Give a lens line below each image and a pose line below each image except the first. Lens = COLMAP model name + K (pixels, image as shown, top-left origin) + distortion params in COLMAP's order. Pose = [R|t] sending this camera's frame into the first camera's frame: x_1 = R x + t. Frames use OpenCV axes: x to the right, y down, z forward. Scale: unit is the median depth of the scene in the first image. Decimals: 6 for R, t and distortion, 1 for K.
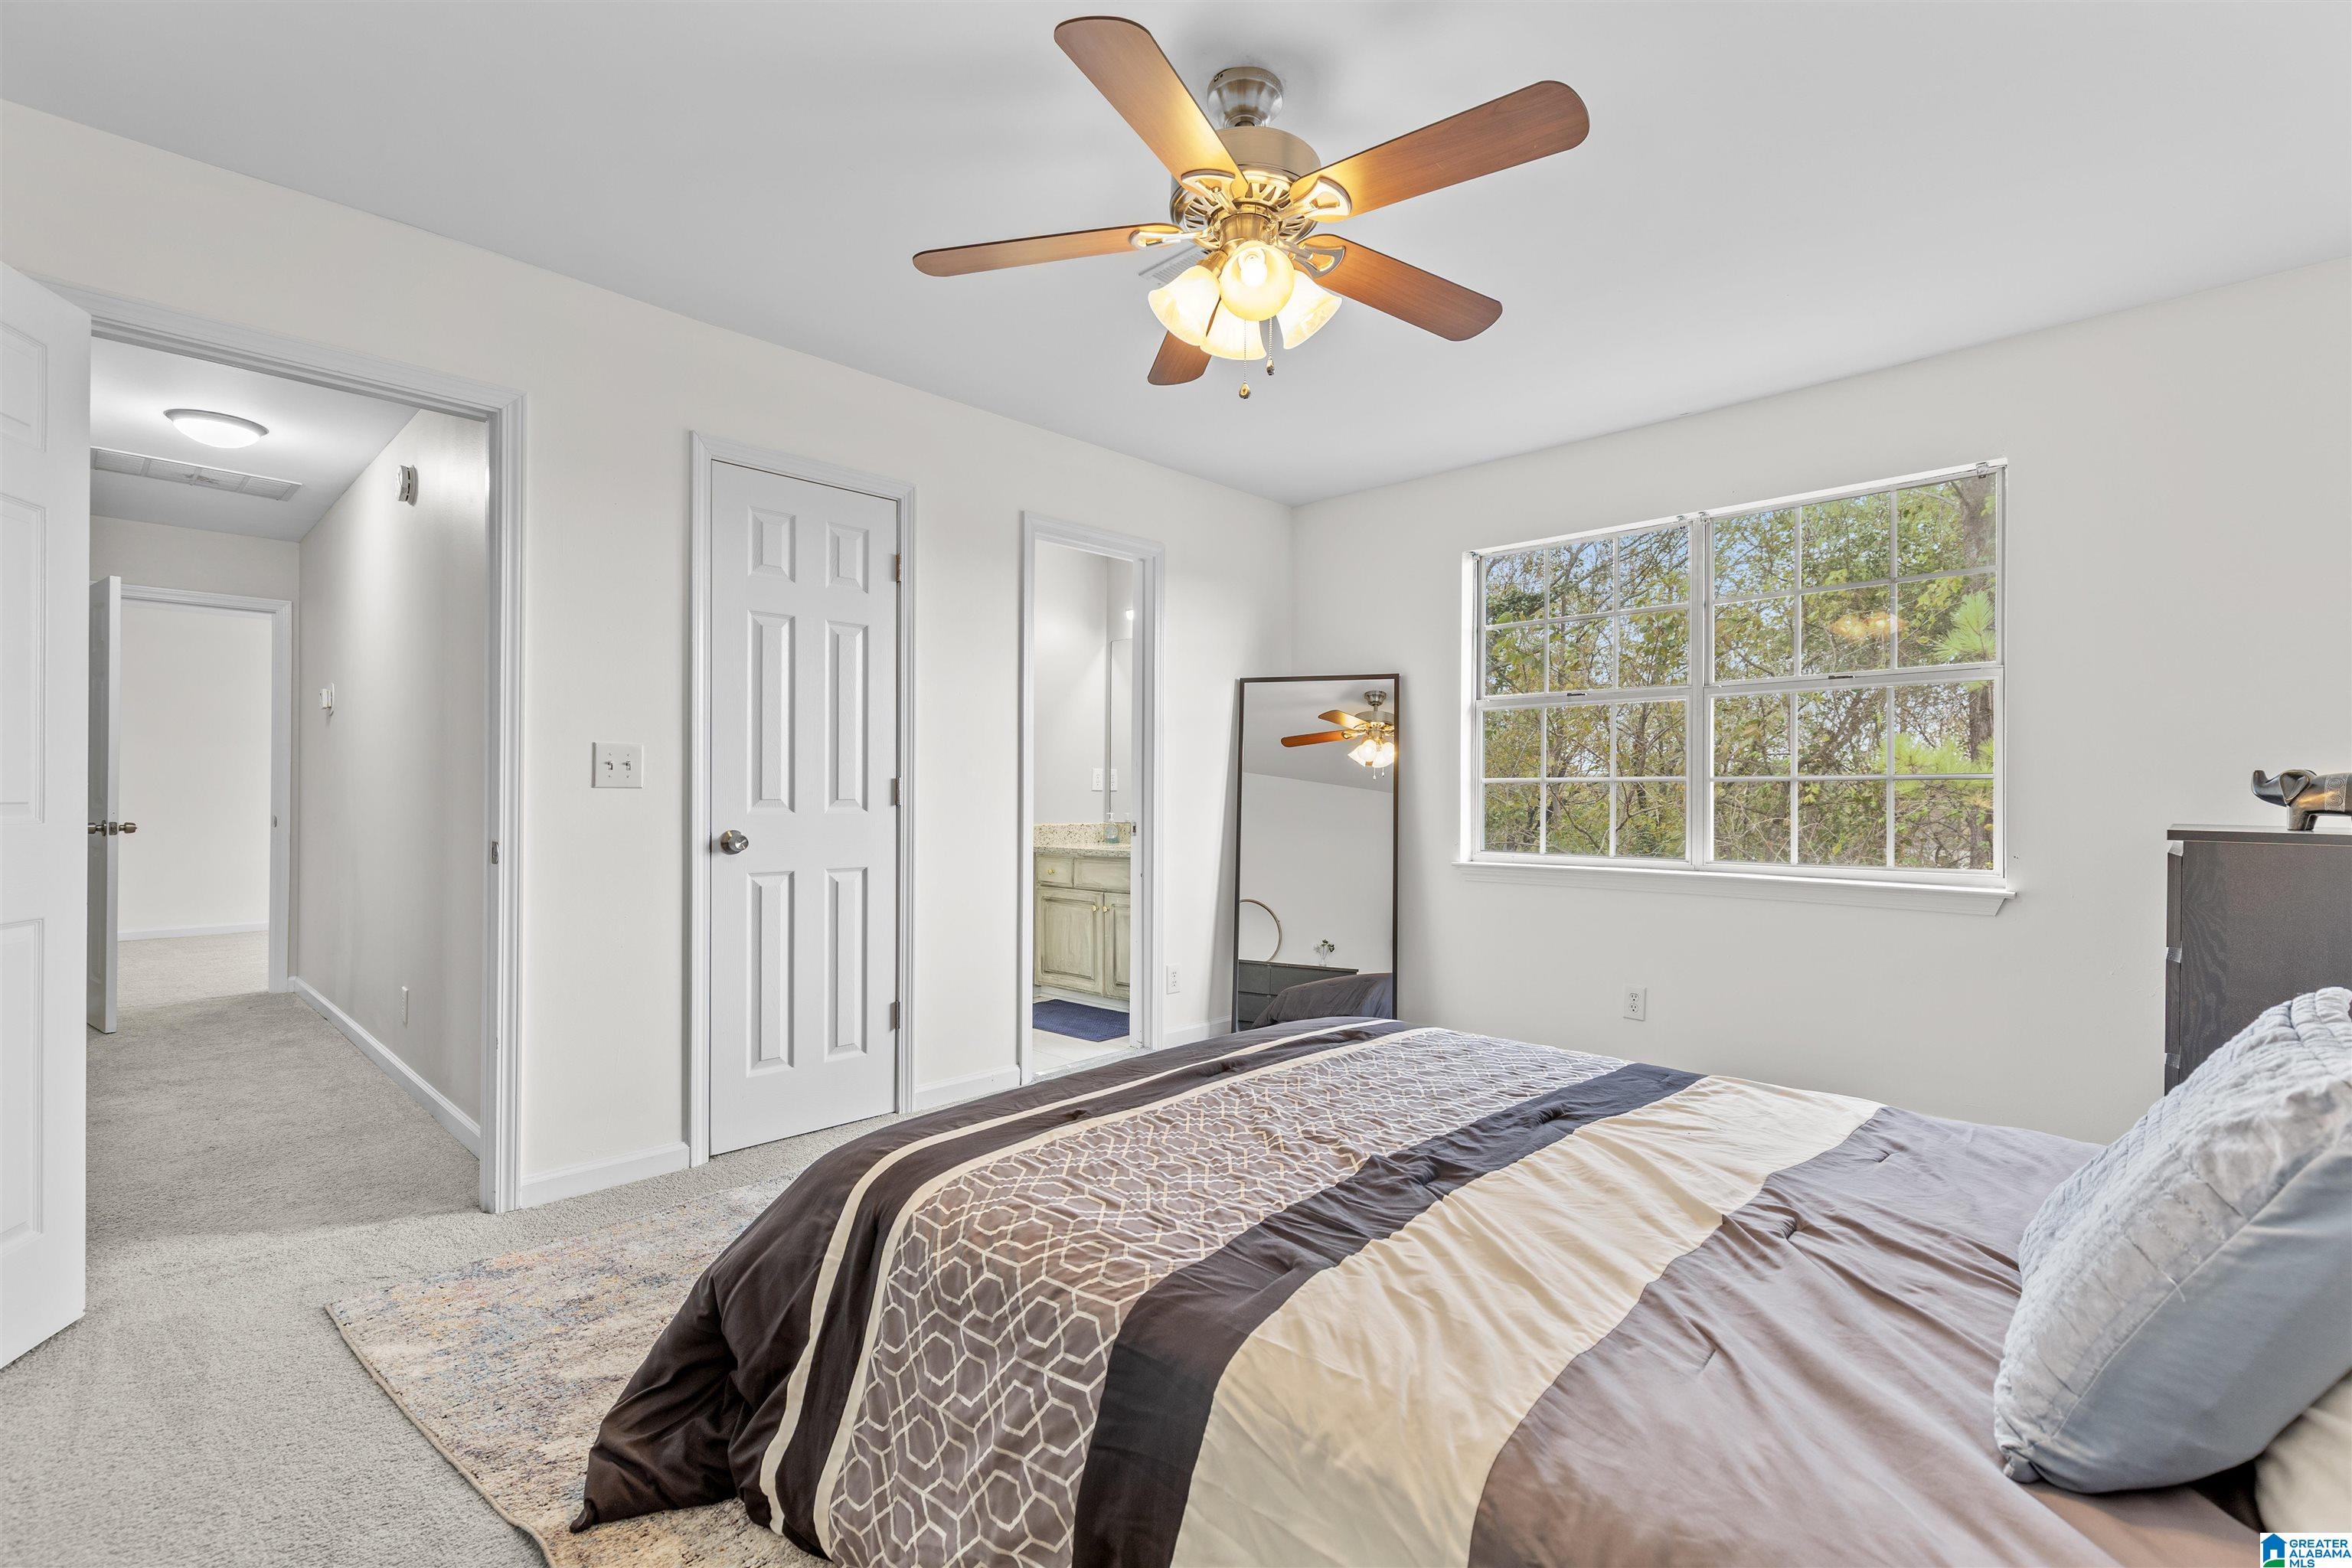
lens RADIAL K [[1060.1, 0, 1183.3], [0, 1060.1, 782.3], [0, 0, 1]] dist [-0.001756, 0.000076]
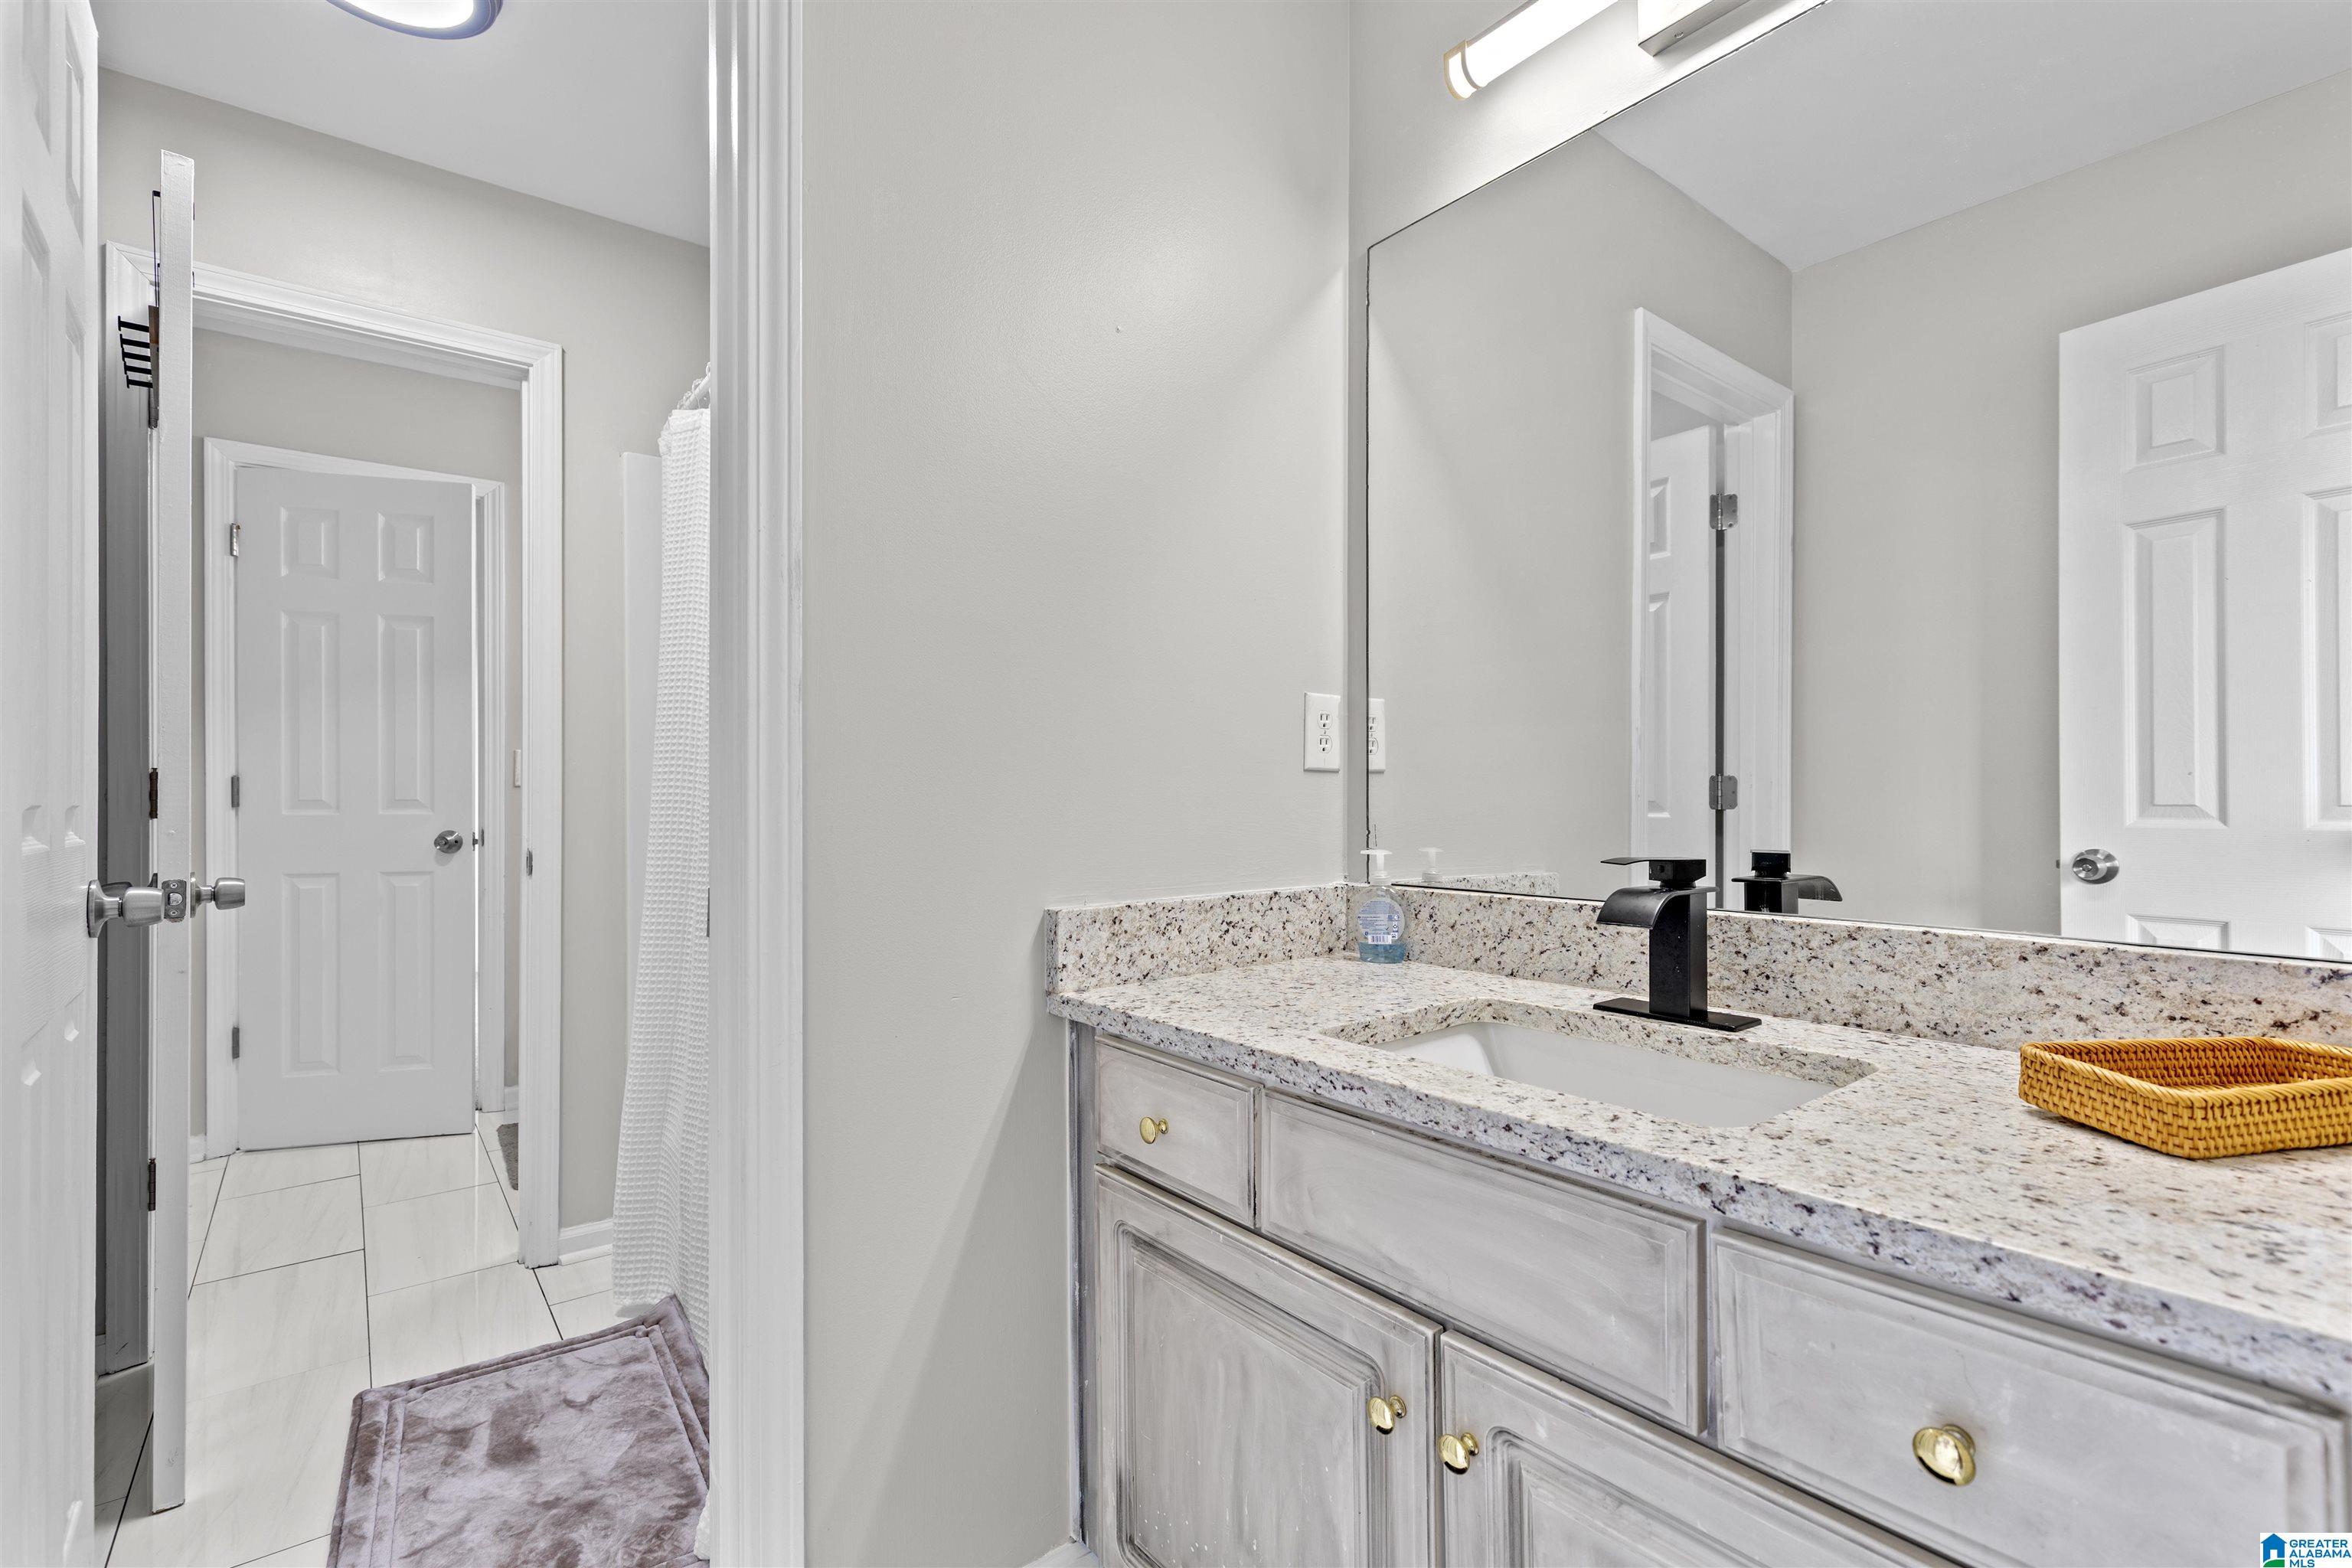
lens RADIAL K [[1060.1, 0, 1171.8], [0, 1060.1, 789.8], [0, 0, 1]] dist [-0.001756, 0.000076]
pose [[0.990548, -0.004821, -0.137082, -0.202877], [0.005135, 0.999985, 0.001942, 0.029164], [0.137070, -0.002627, 0.990558, 1.754213]]
